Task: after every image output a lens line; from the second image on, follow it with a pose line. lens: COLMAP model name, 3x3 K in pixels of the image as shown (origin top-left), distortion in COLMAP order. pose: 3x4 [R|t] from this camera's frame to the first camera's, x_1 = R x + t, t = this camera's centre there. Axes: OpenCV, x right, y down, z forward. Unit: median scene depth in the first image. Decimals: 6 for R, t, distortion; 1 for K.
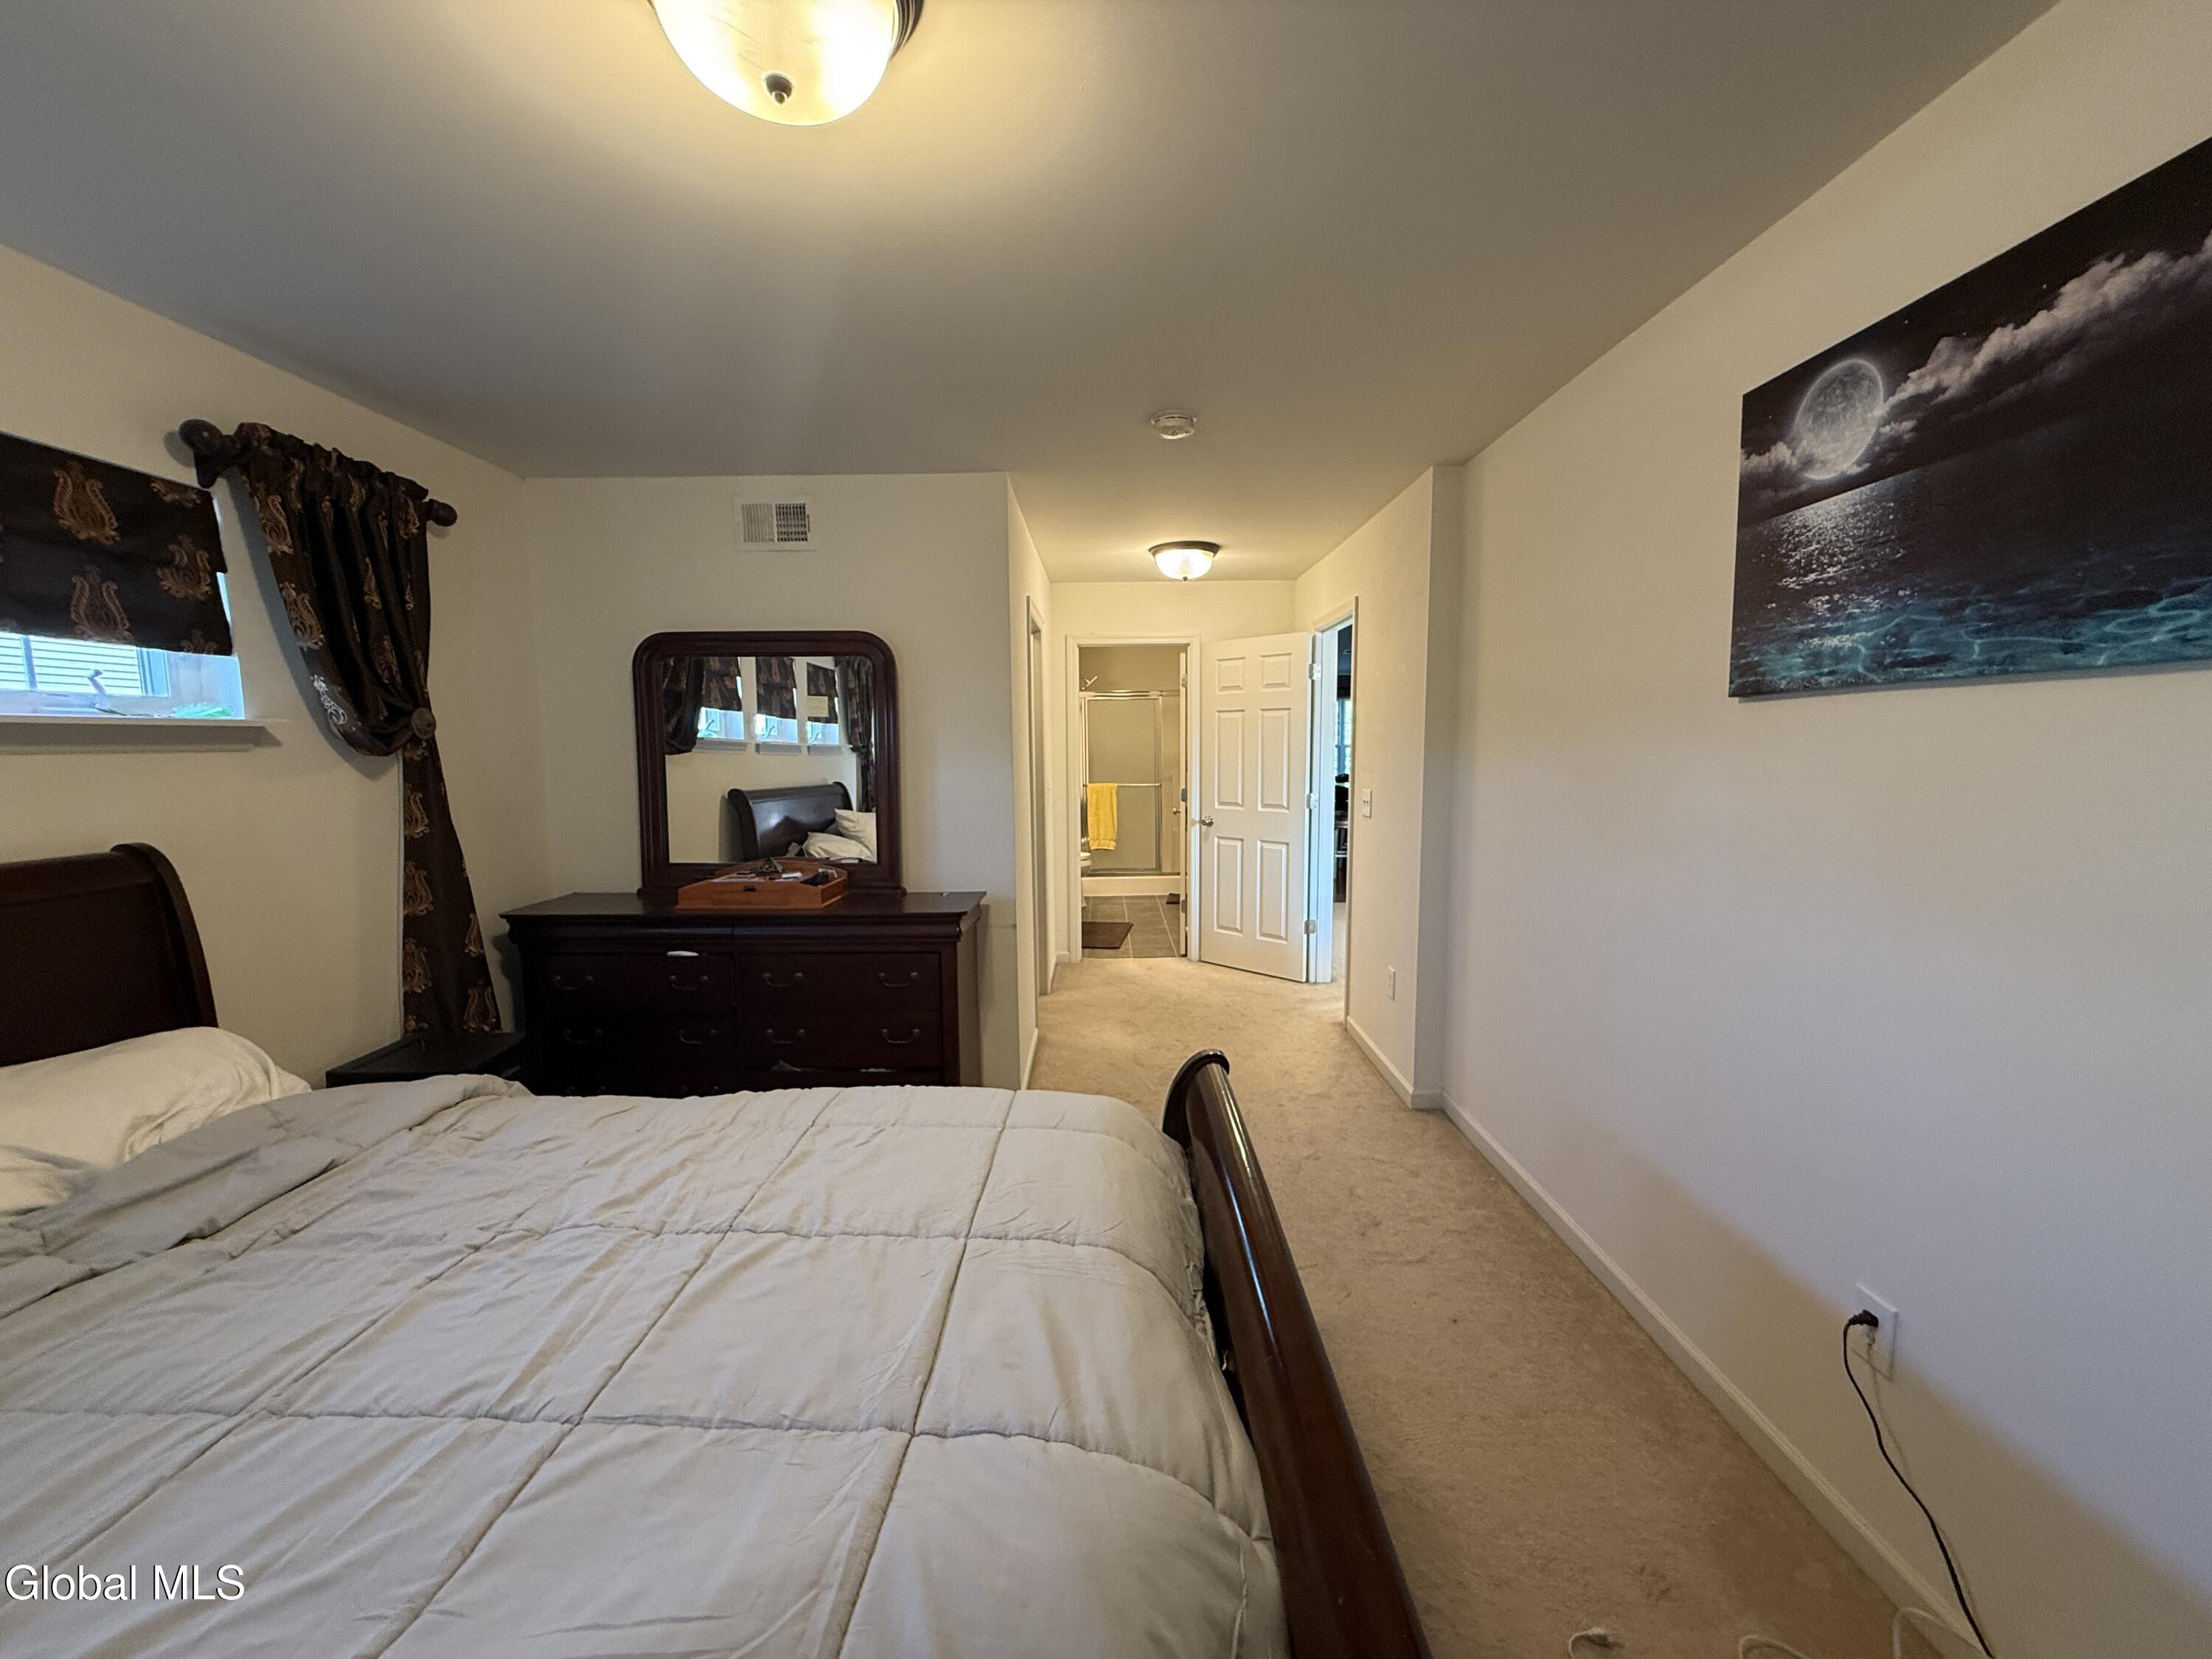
lens RADIAL K [[883.0, 0, 1099.7], [0, 883.0, 830.5], [0, 0, 1]] dist [0.001091, -0.000504]
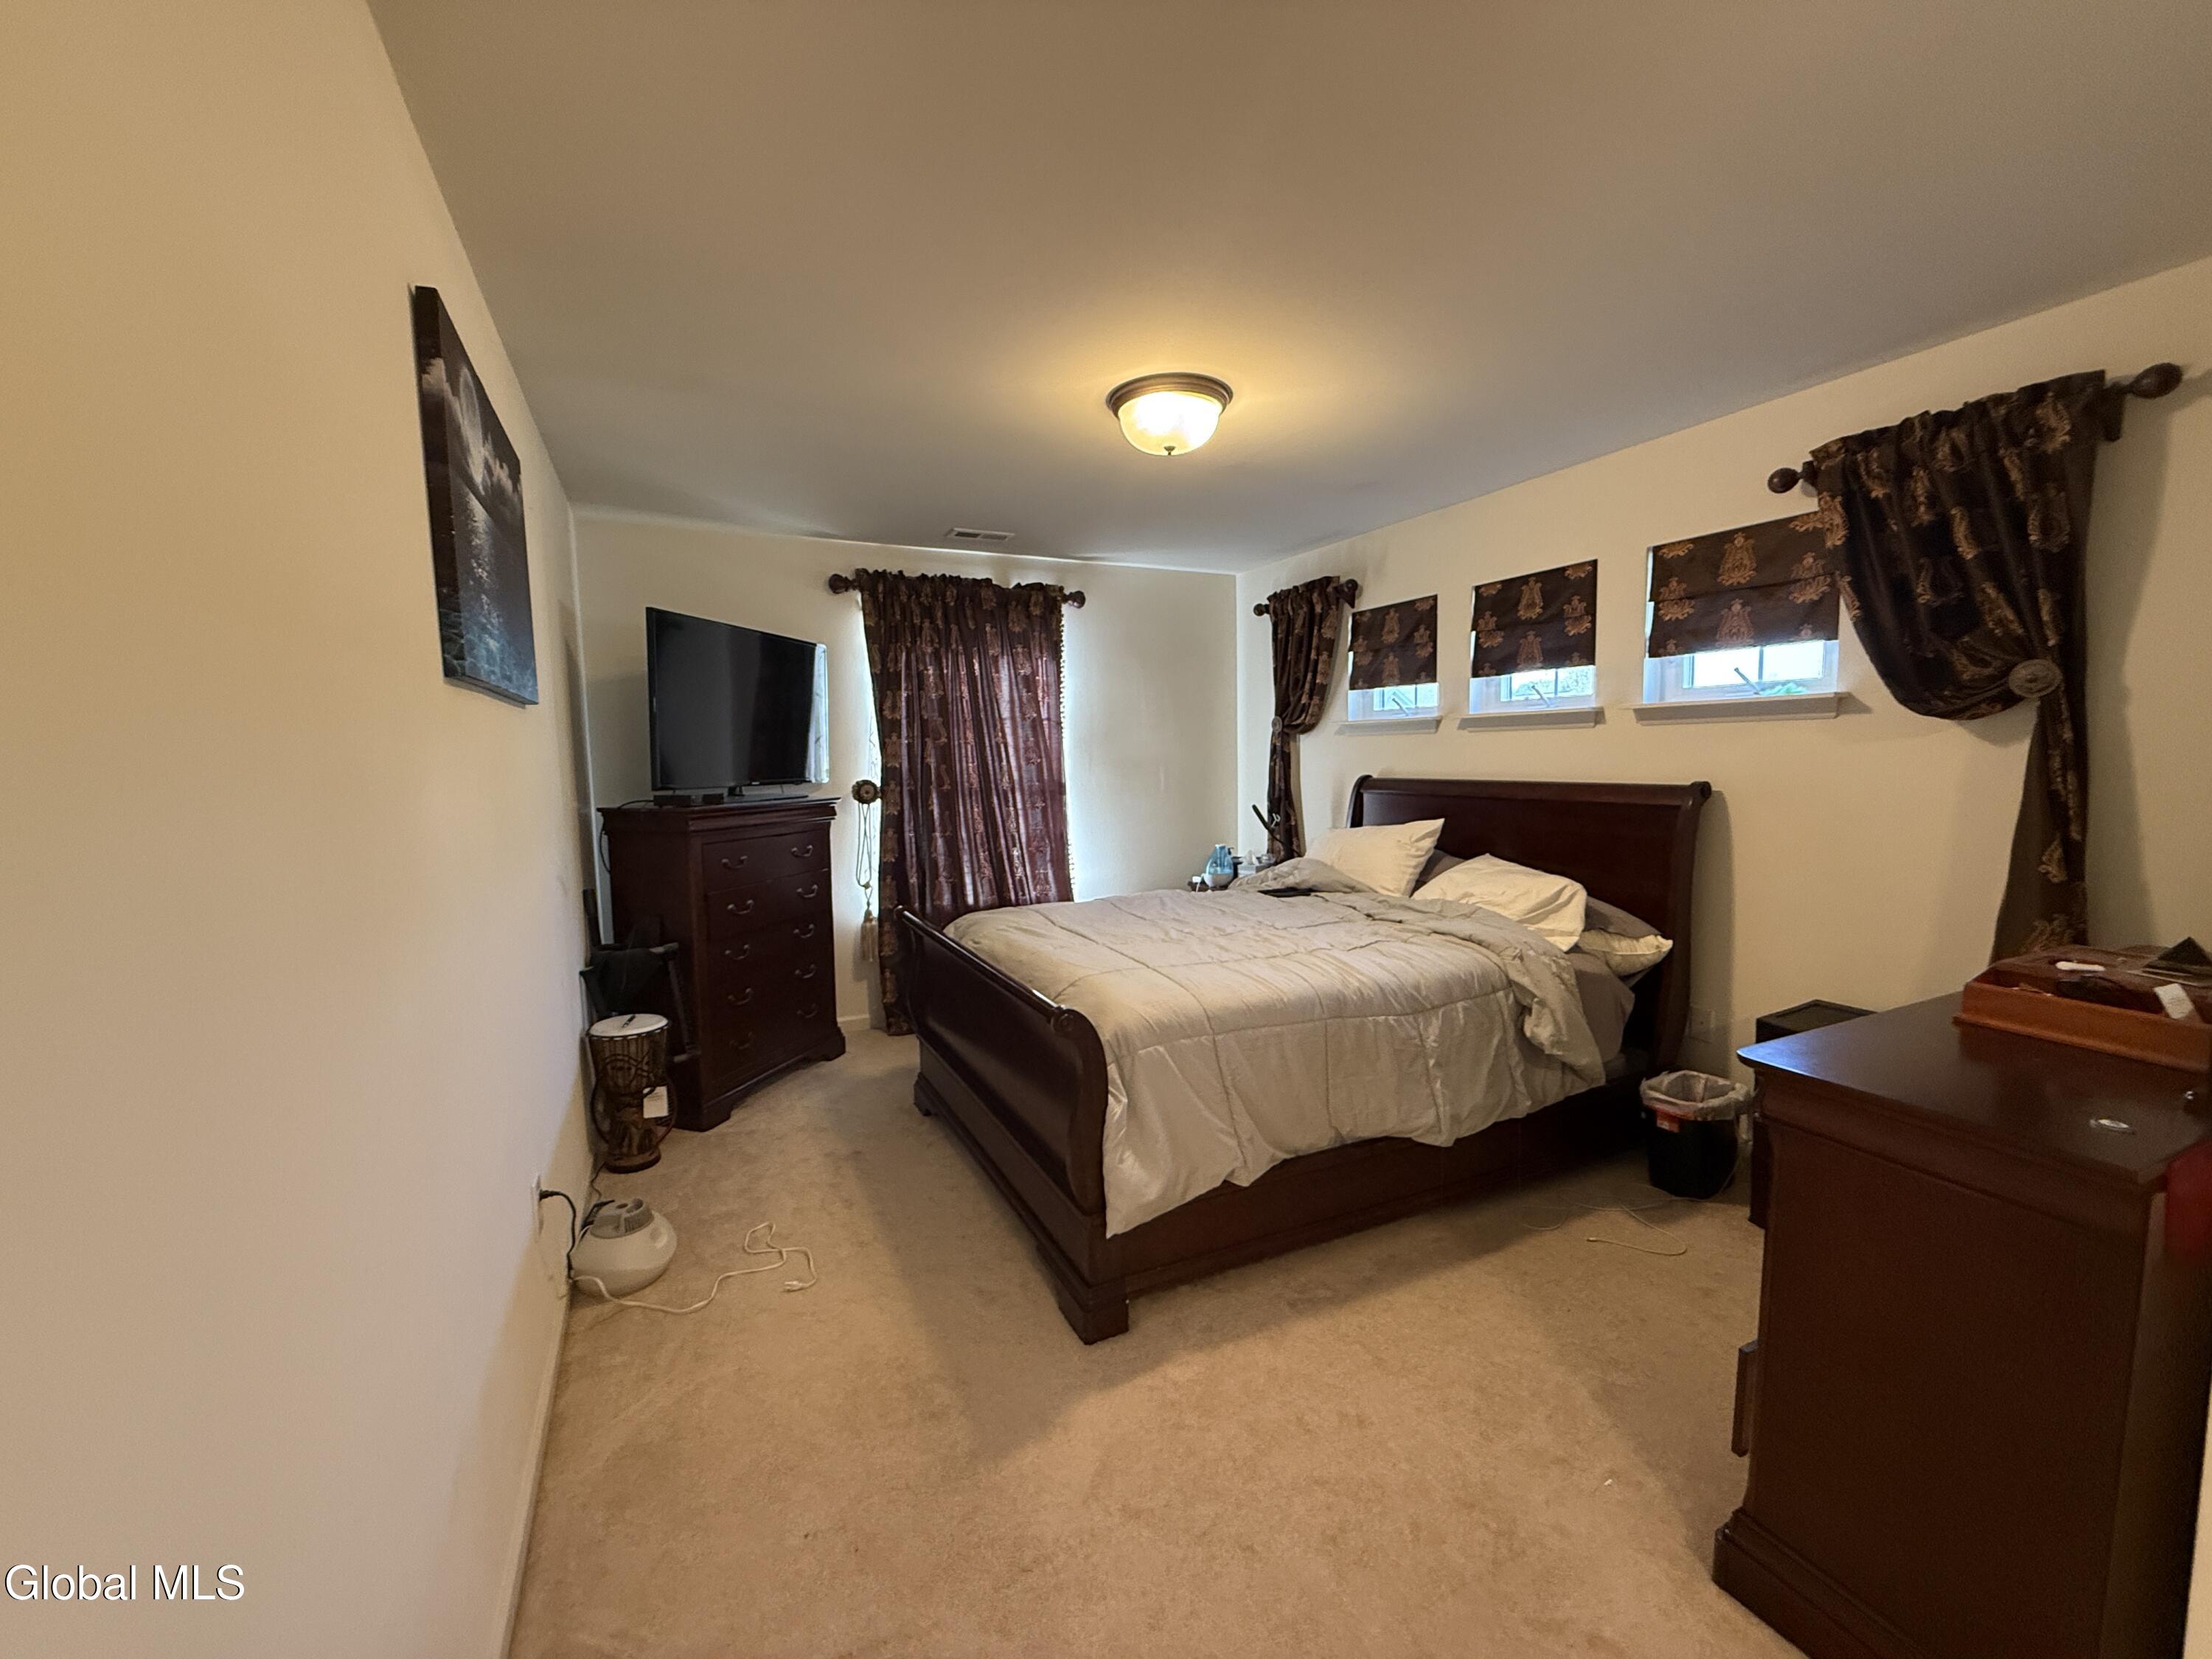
lens RADIAL K [[883.0, 0, 1099.7], [0, 883.0, 830.5], [0, 0, 1]] dist [0.001091, -0.000504]
pose [[-0.816889, 0.082345, -0.570887, 0.631517], [-0.023752, 0.984115, 0.175936, -0.148119], [0.576306, 0.157280, -0.801957, 1.650112]]
